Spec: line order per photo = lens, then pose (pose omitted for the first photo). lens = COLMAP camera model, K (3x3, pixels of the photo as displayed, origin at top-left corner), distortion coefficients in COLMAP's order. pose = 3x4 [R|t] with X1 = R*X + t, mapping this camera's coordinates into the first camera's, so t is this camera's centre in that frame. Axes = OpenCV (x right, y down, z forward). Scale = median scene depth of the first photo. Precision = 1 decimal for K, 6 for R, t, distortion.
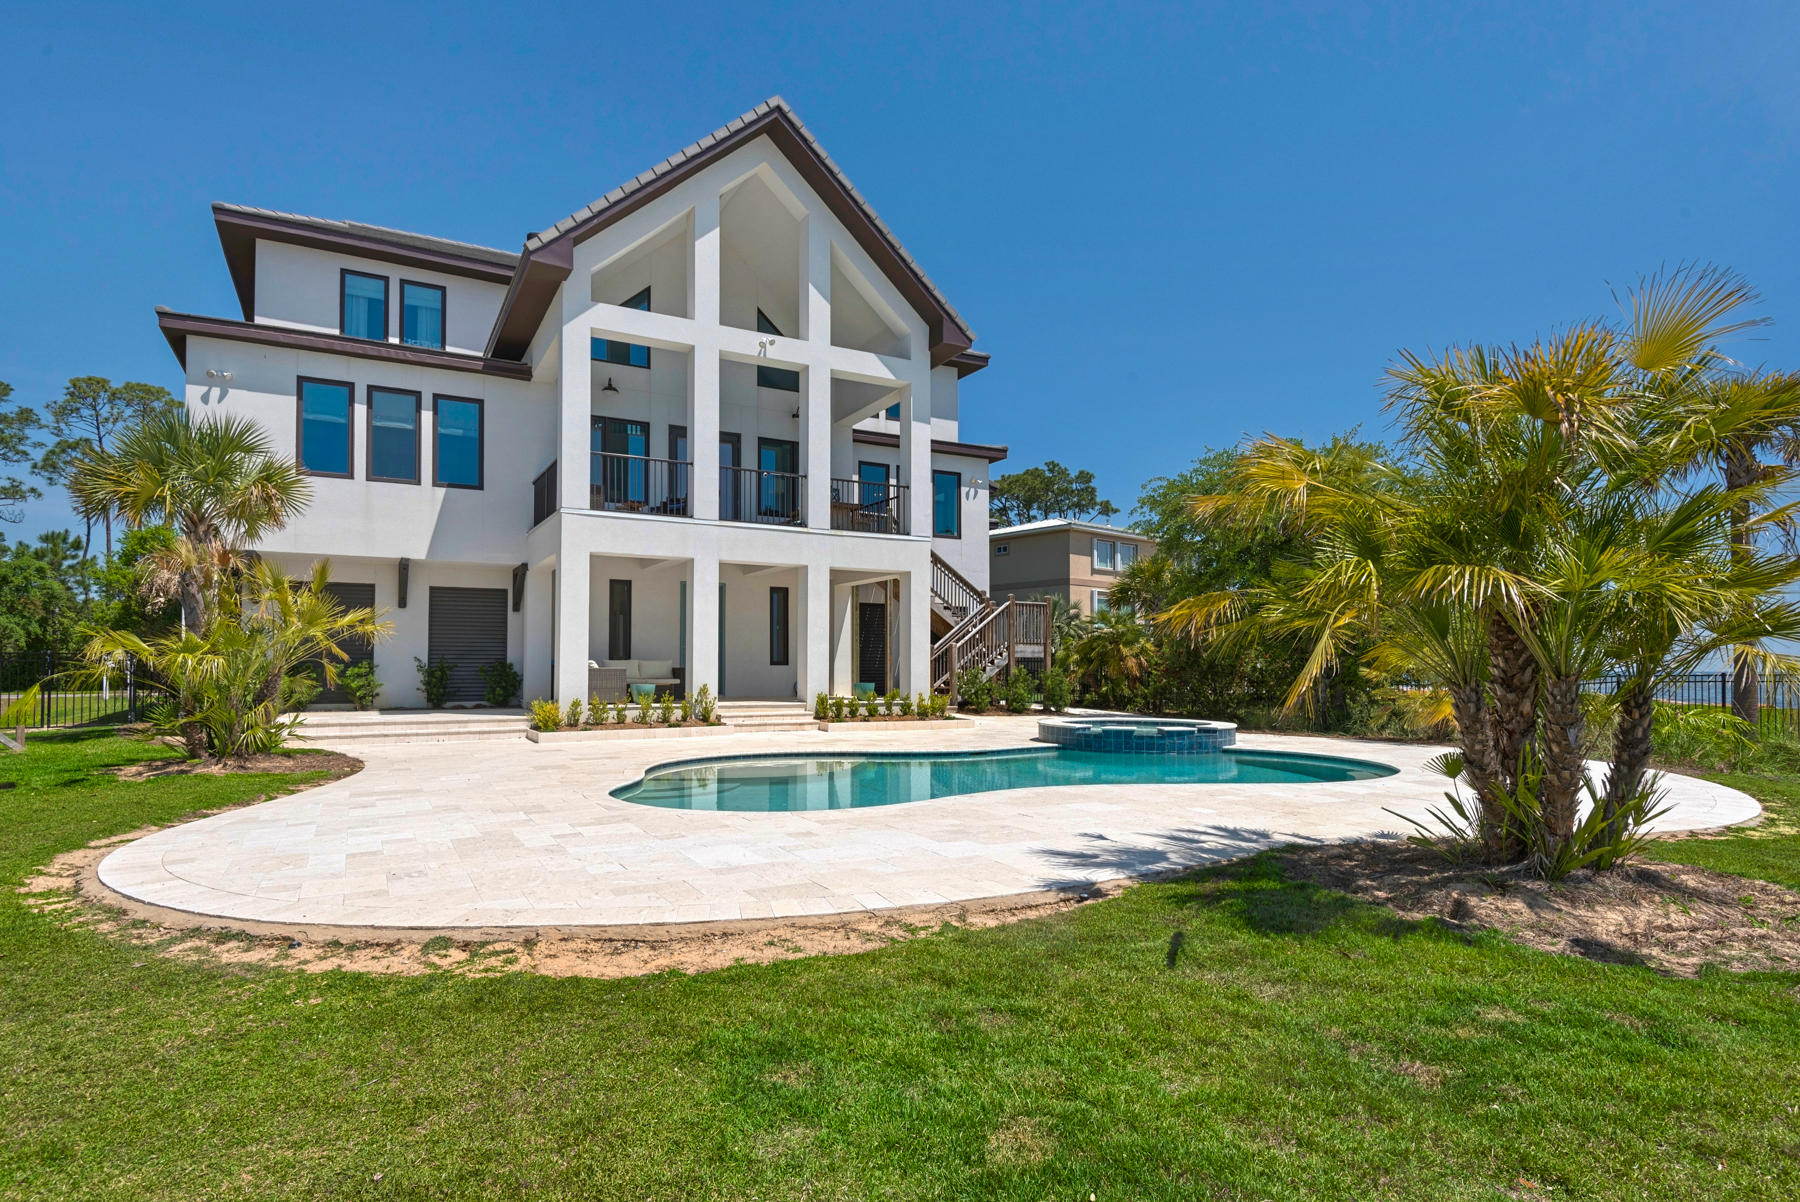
lens RADIAL K [[953.2, 0, 907.3], [0, 953.2, 648.3], [0, 0, 1]] dist [0.002314, -0.000523]
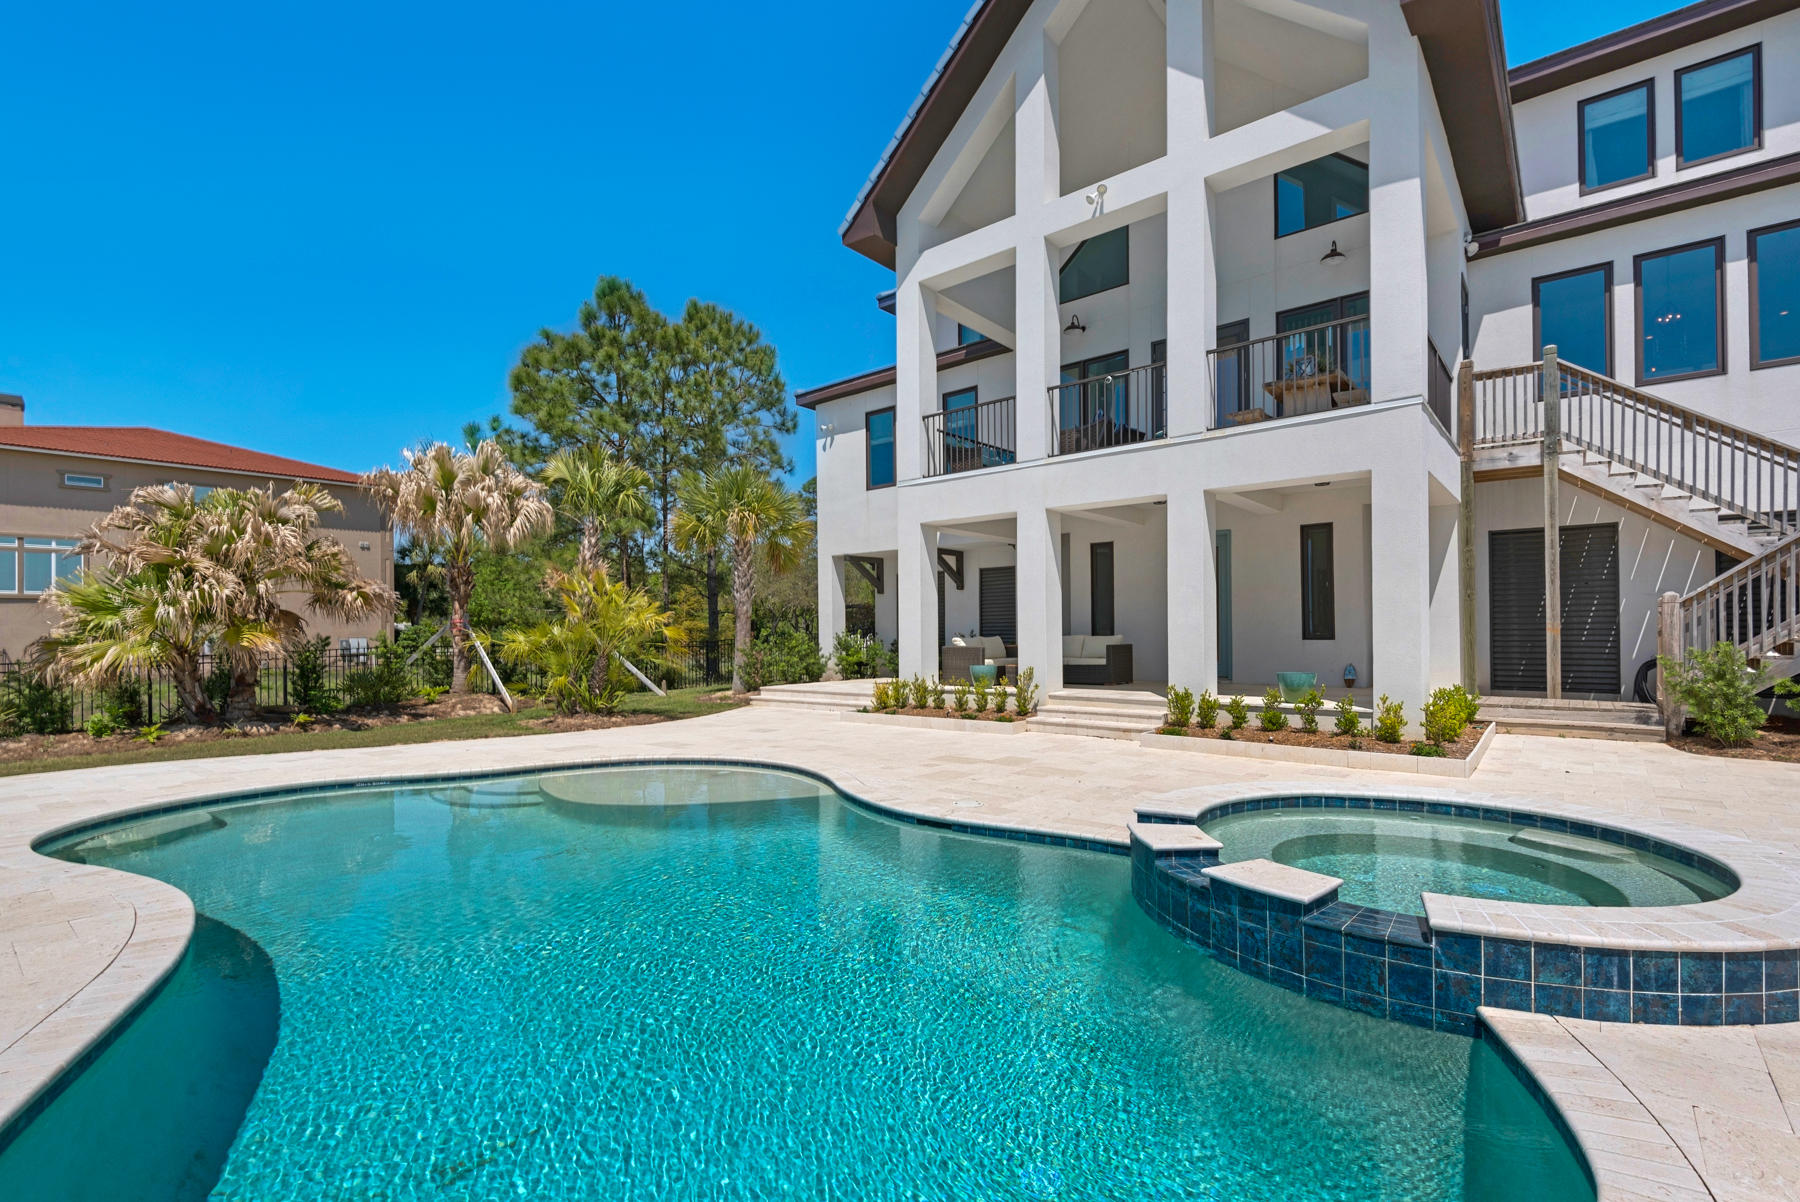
lens RADIAL K [[825.6, 0, 889.1], [0, 825.6, 633.7], [0, 0, 1]] dist [-0.002512, -0.000133]
pose [[0.343774, -0.006572, -0.939029, 0.364992], [0.029544, 0.999556, 0.003820, 0.002543], [0.938588, -0.029056, 0.343815, 0.605245]]
